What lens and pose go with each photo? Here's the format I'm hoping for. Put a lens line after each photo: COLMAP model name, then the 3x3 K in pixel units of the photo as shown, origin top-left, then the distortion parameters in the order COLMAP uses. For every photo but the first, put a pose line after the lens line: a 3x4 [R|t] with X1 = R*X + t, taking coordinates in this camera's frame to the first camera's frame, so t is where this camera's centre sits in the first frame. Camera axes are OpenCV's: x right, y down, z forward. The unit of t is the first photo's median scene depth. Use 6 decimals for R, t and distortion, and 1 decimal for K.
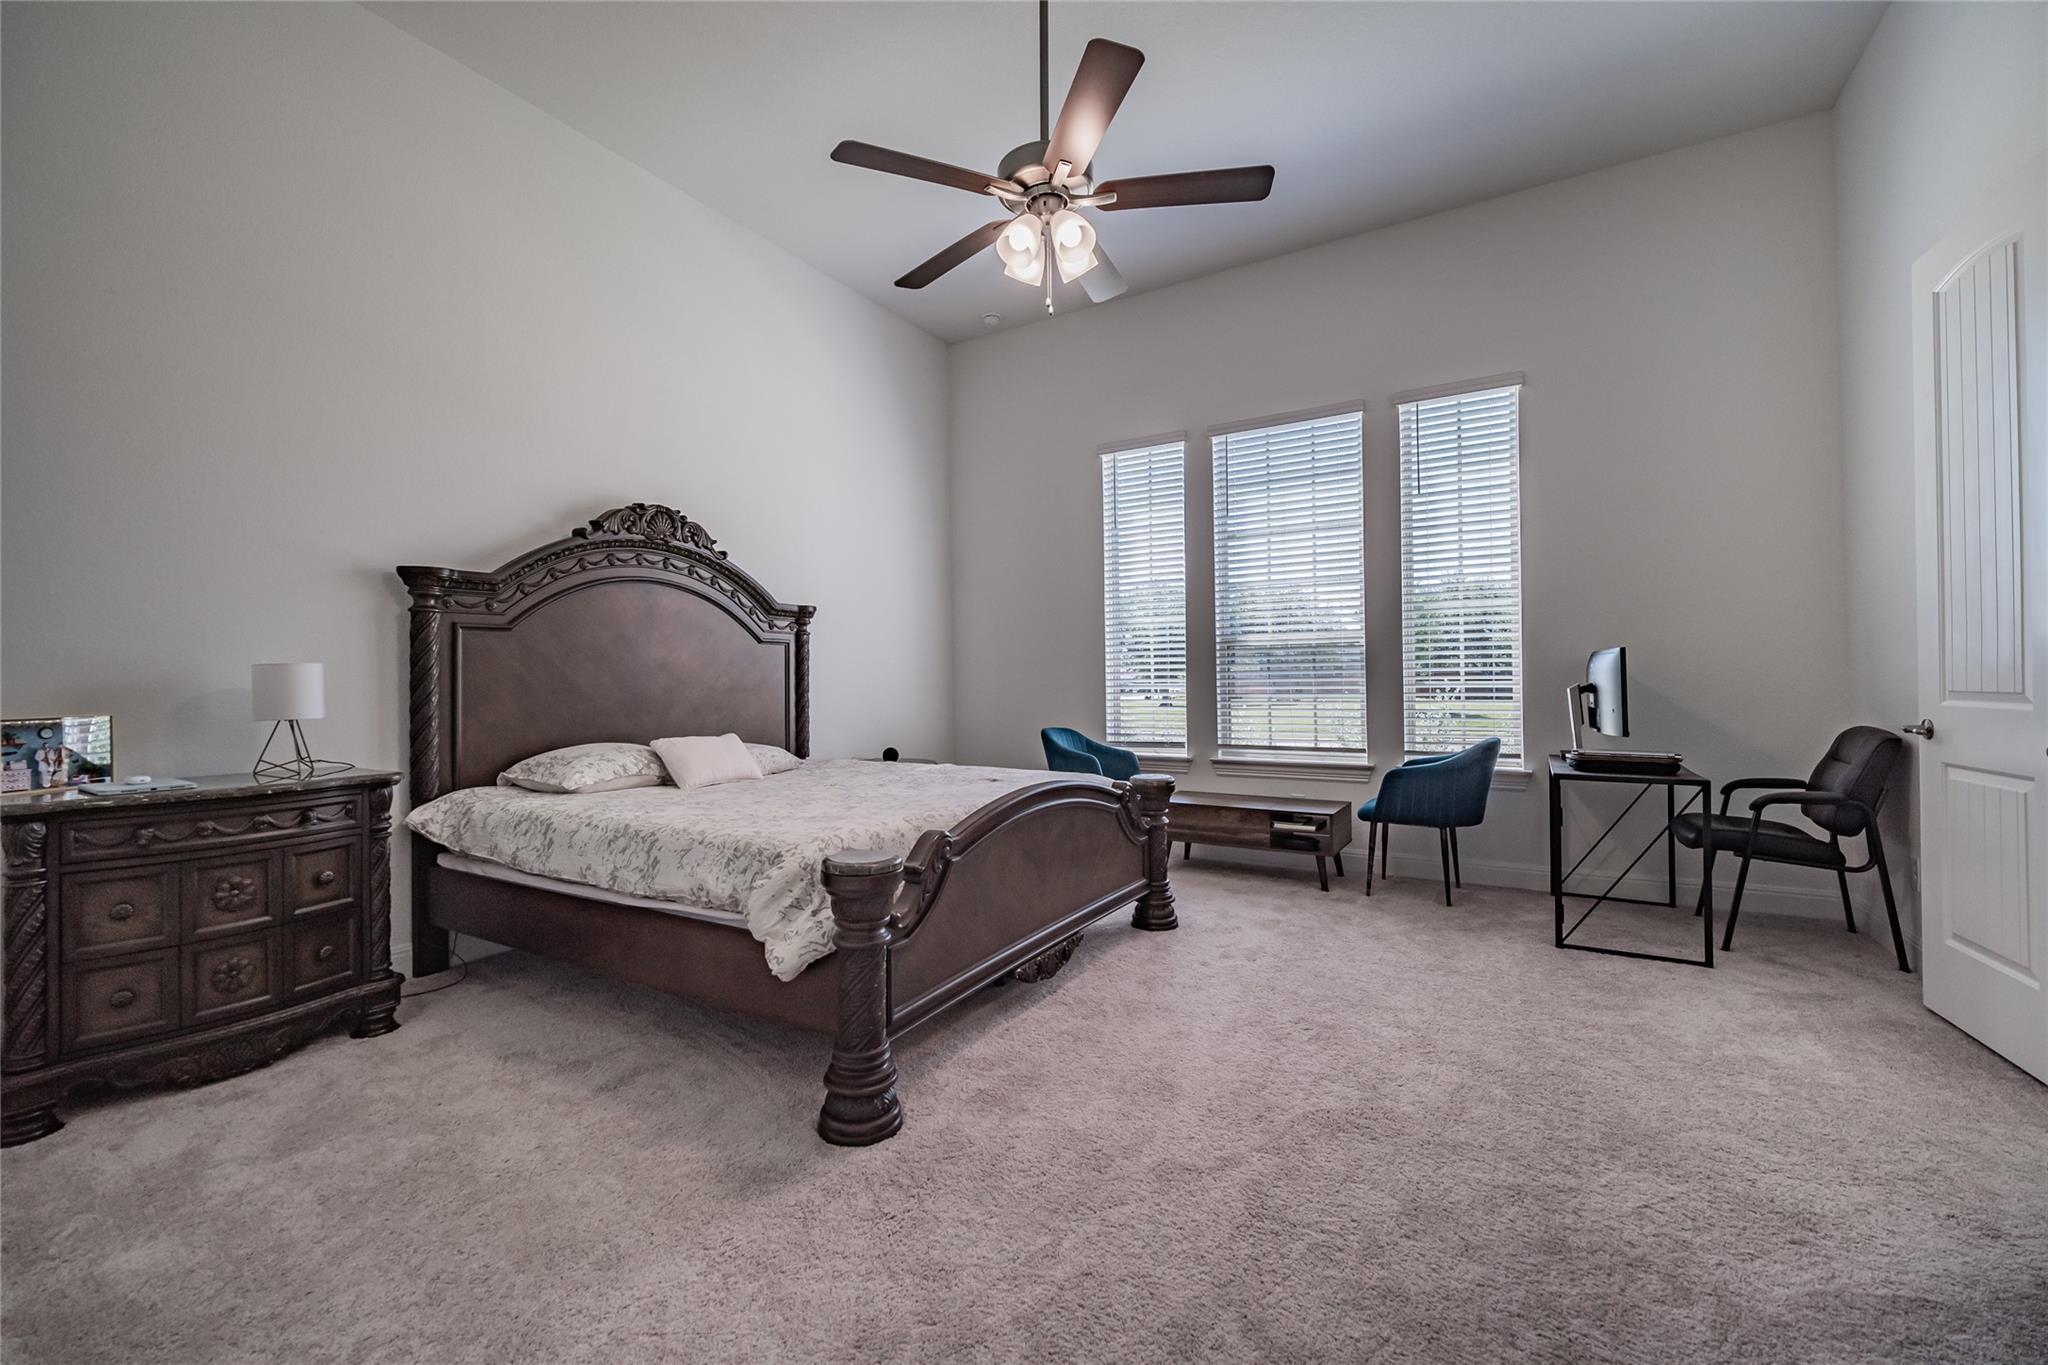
lens RADIAL K [[845.4, 0, 1006.4], [0, 845.4, 670.7], [0, 0, 1]] dist [0.016521, -0.010097]
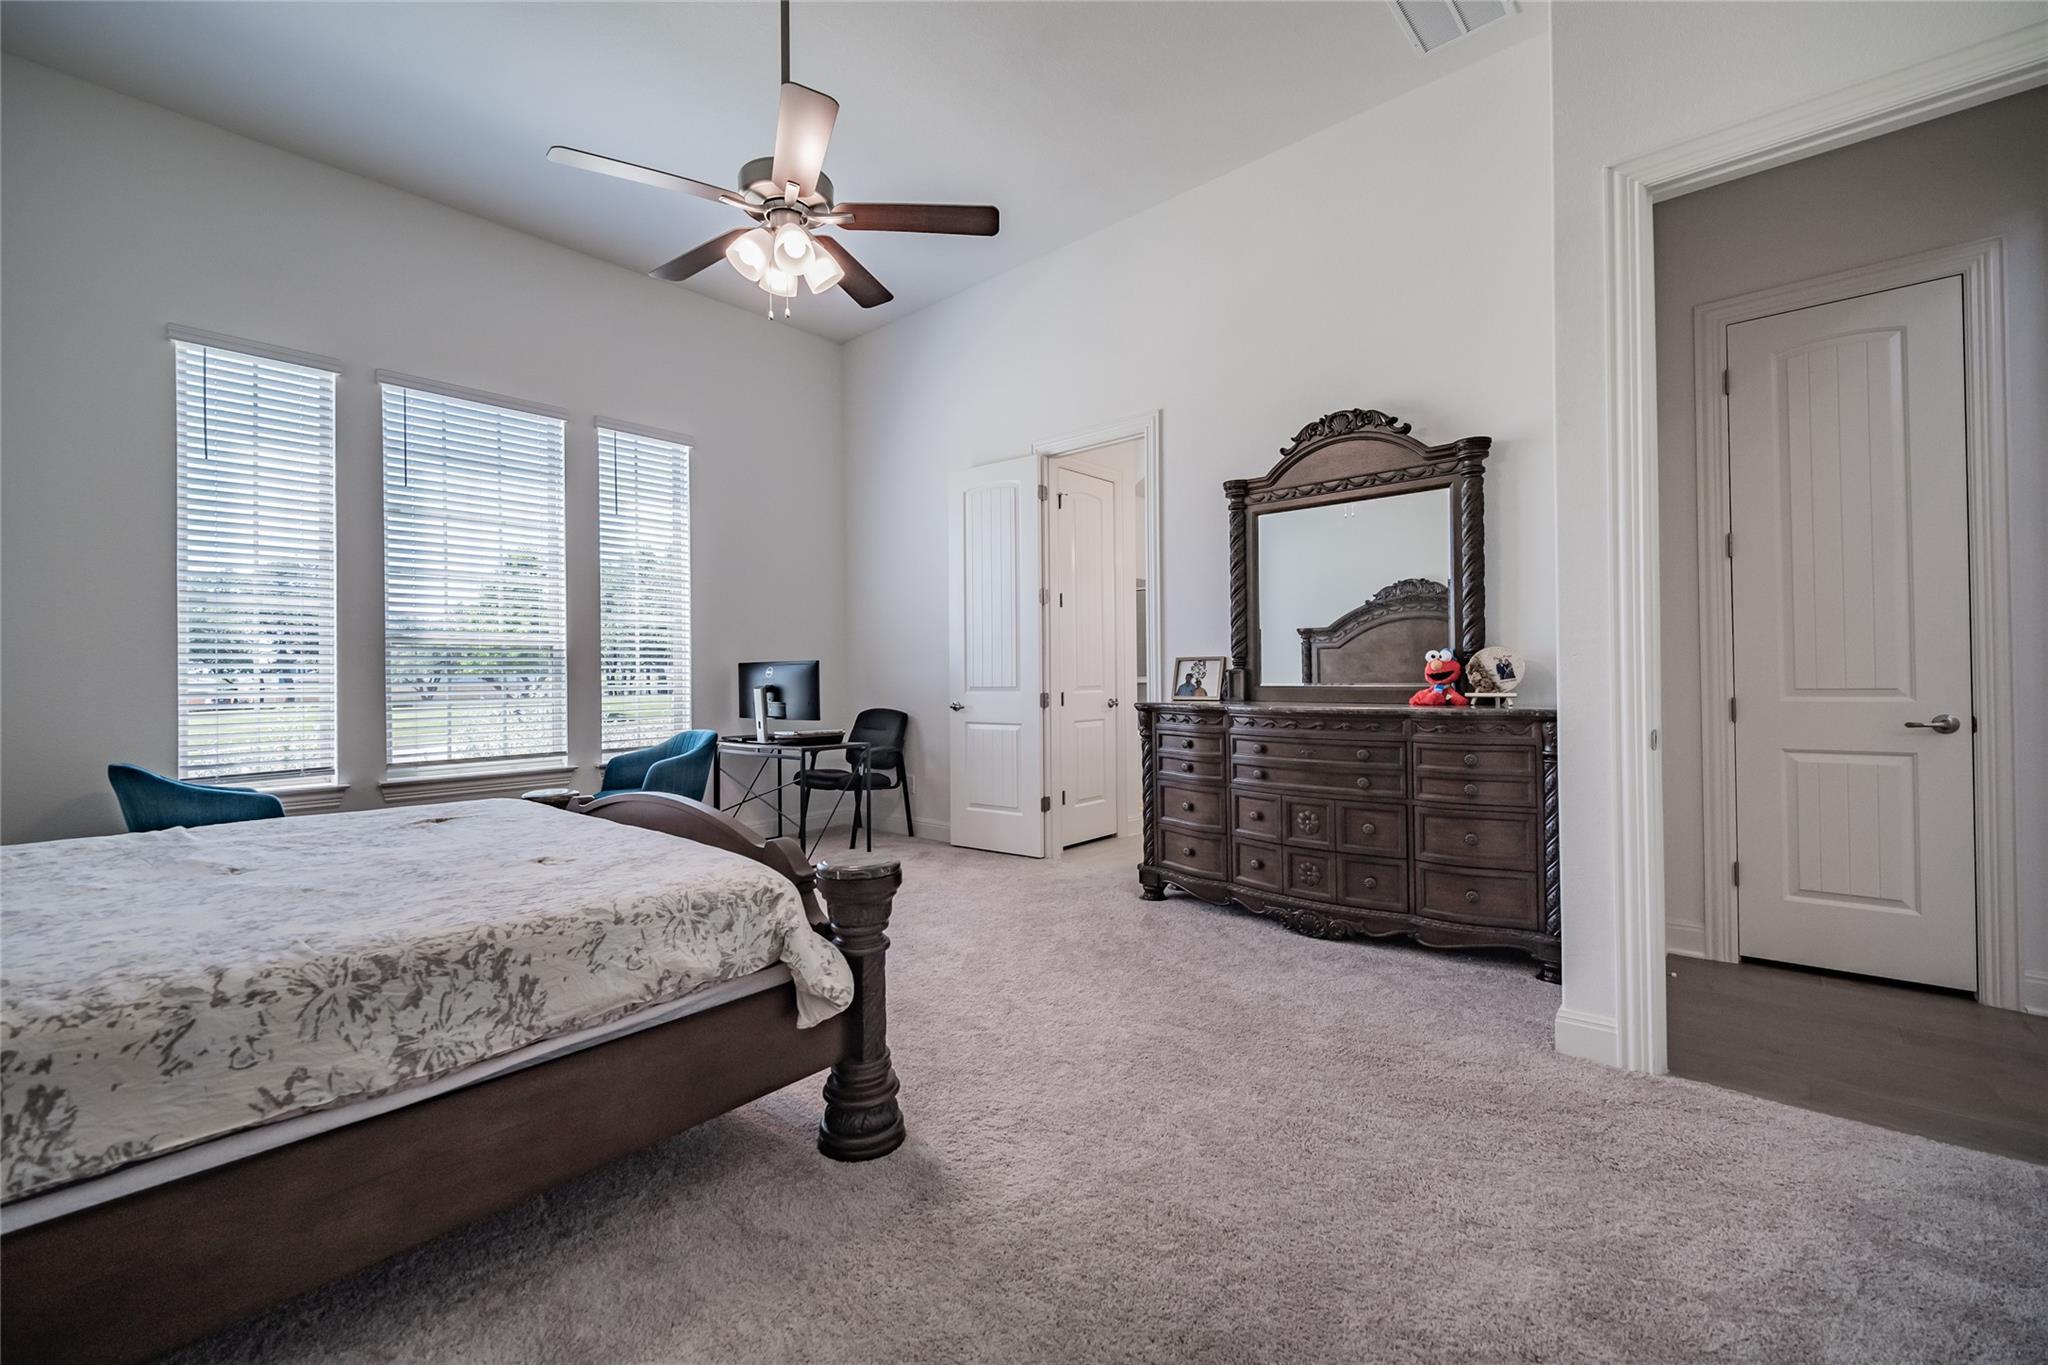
lens RADIAL K [[845.4, 0, 1006.4], [0, 845.4, 670.7], [0, 0, 1]] dist [0.016521, -0.010097]
pose [[0.179396, 0.015323, 0.983658, -0.484492], [-0.003030, 0.999883, -0.015023, 0.008780], [-0.983772, -0.000286, 0.179421, 0.295464]]
